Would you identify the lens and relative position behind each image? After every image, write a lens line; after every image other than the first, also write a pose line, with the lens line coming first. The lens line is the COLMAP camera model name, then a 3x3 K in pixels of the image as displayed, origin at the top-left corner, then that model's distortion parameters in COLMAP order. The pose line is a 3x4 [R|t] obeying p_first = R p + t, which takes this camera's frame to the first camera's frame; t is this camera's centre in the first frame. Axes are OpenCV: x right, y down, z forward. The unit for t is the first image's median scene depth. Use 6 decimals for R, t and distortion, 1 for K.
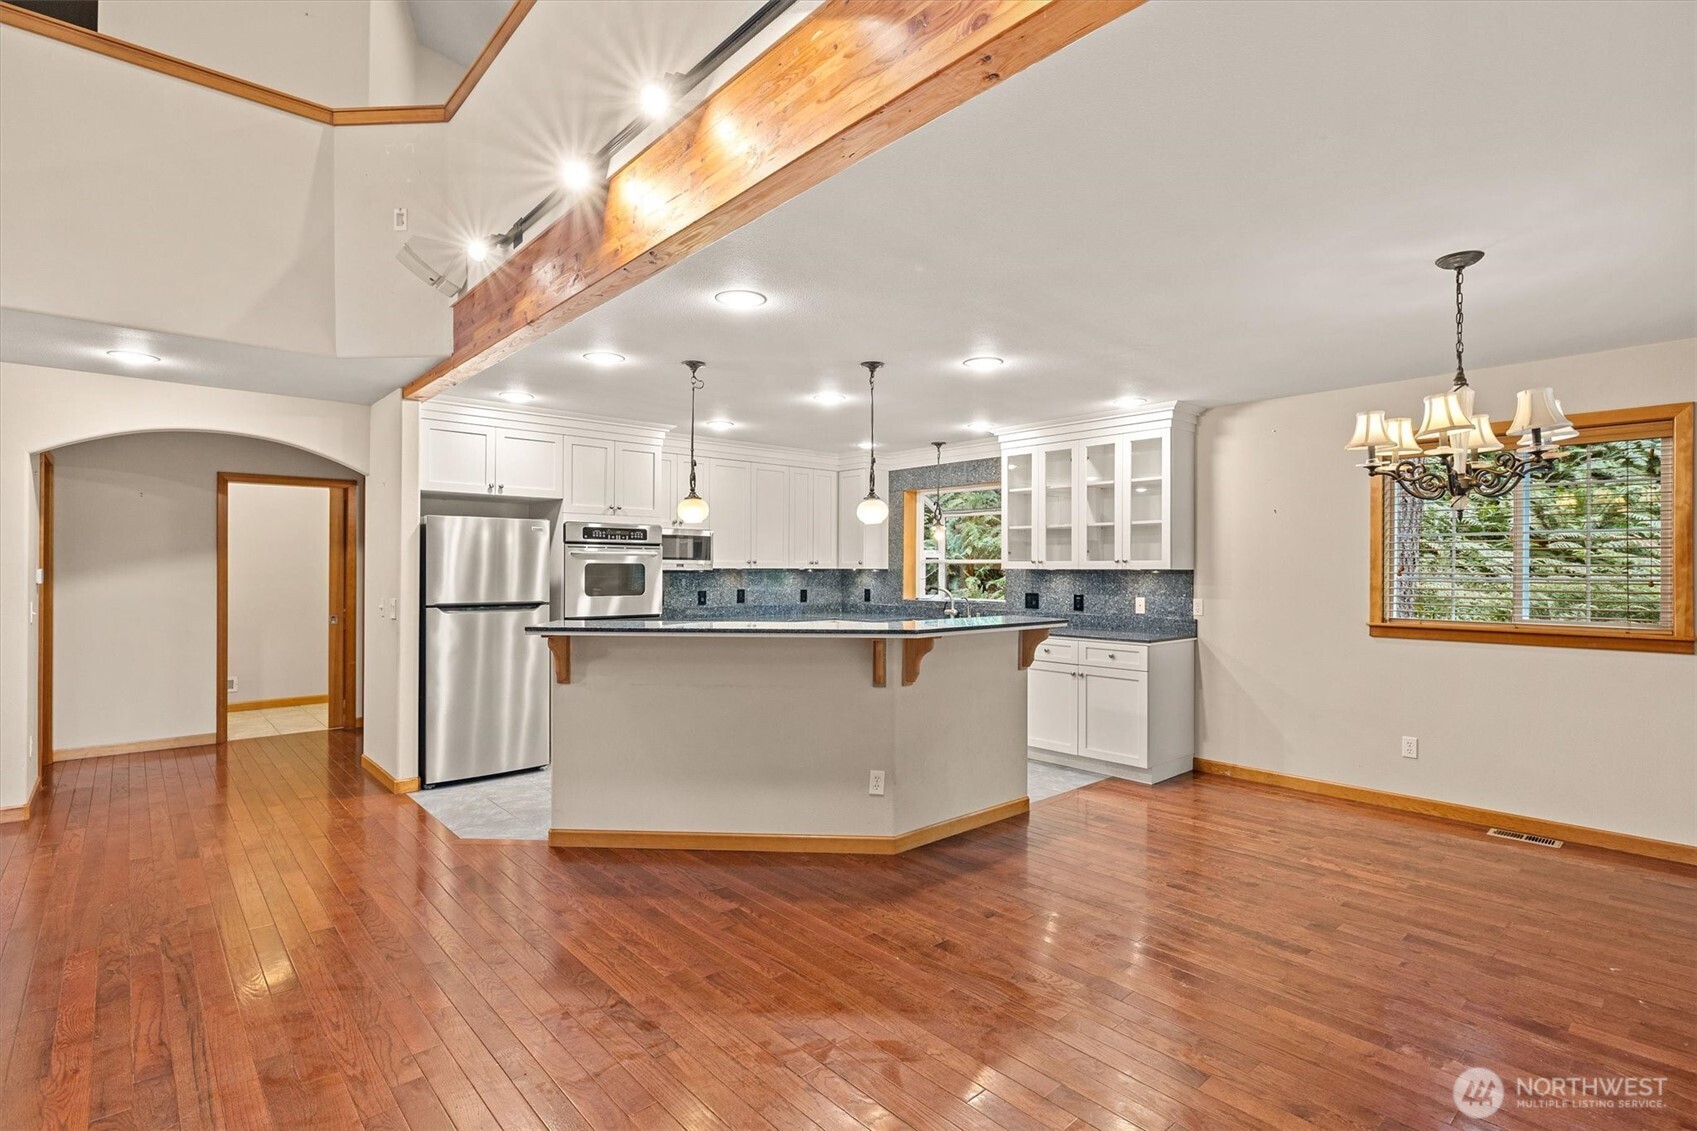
lens RADIAL K [[802.6, 0, 850.9], [0, 802.6, 567.8], [0, 0, 1]] dist [0.000779, 0.000020]
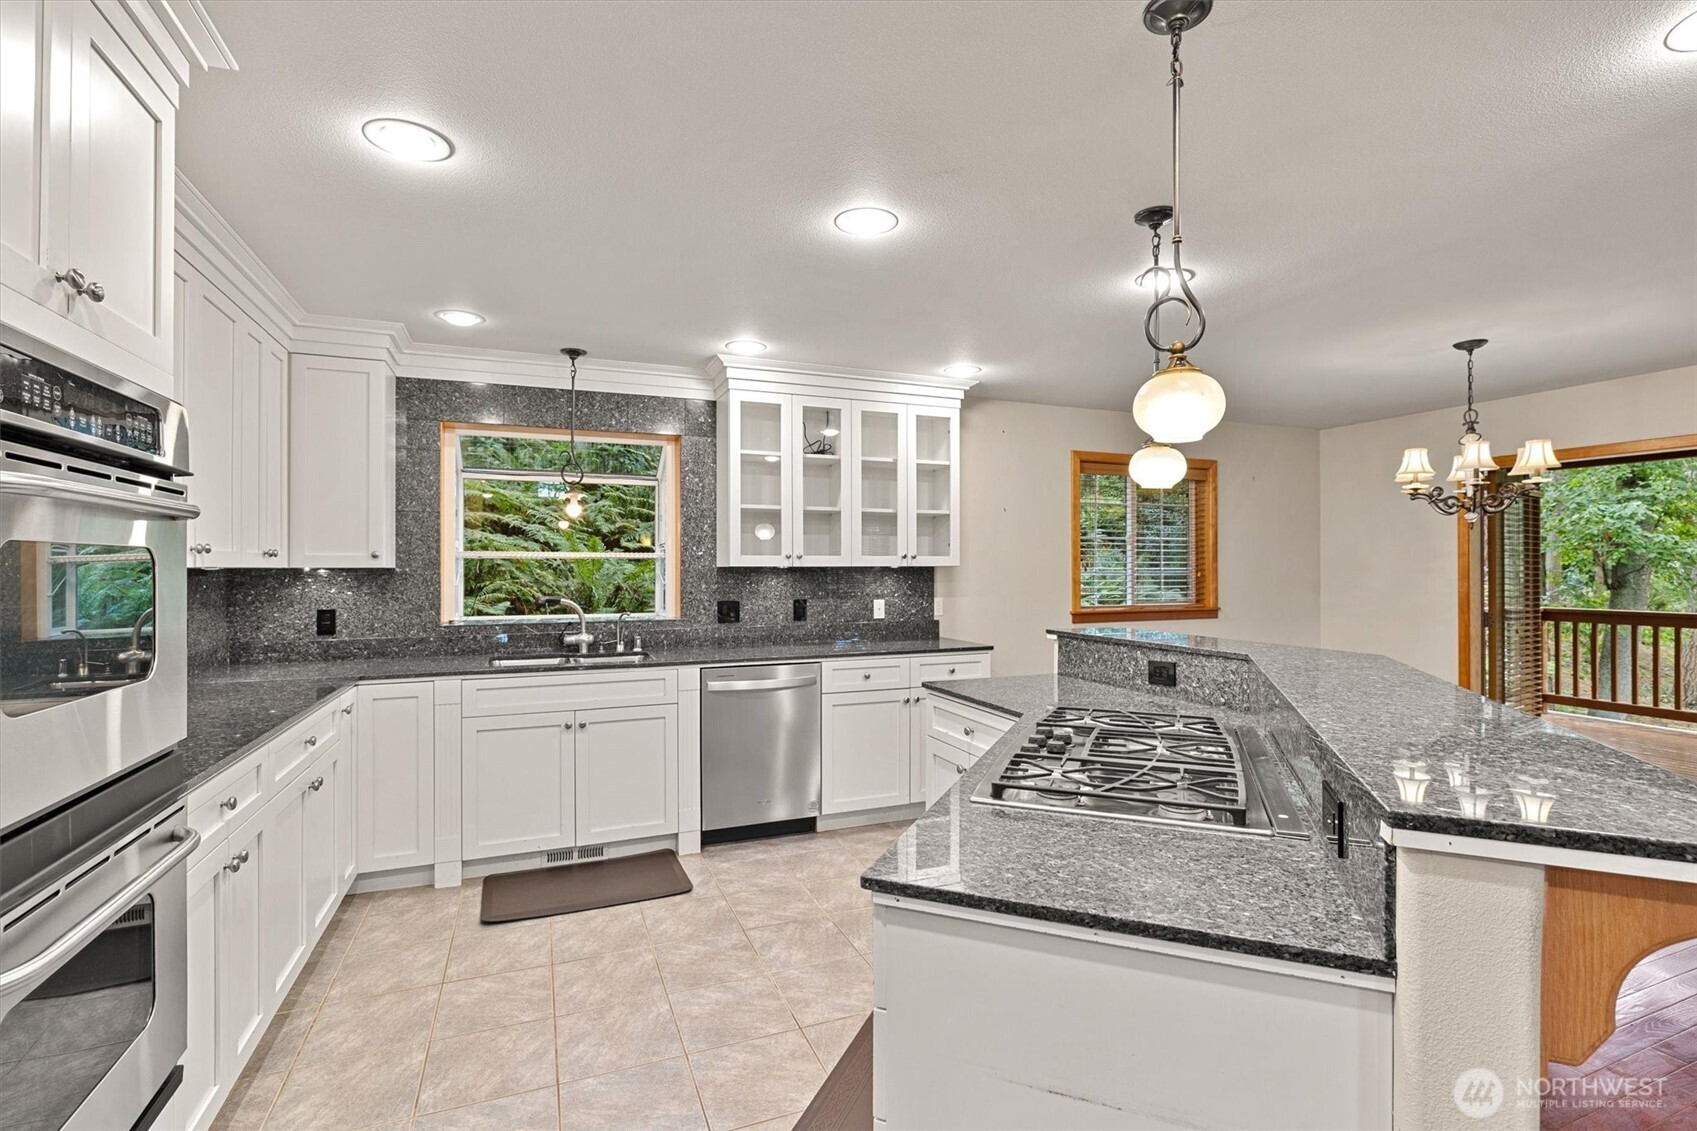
lens RADIAL K [[802.6, 0, 854.3], [0, 802.6, 562.3], [0, 0, 1]] dist [0.000779, 0.000020]
pose [[0.335895, 0.000569, 0.941899, -0.442723], [-0.000321, 1.000000, -0.000490, -0.002181], [-0.941900, -0.000137, 0.335895, 0.728610]]
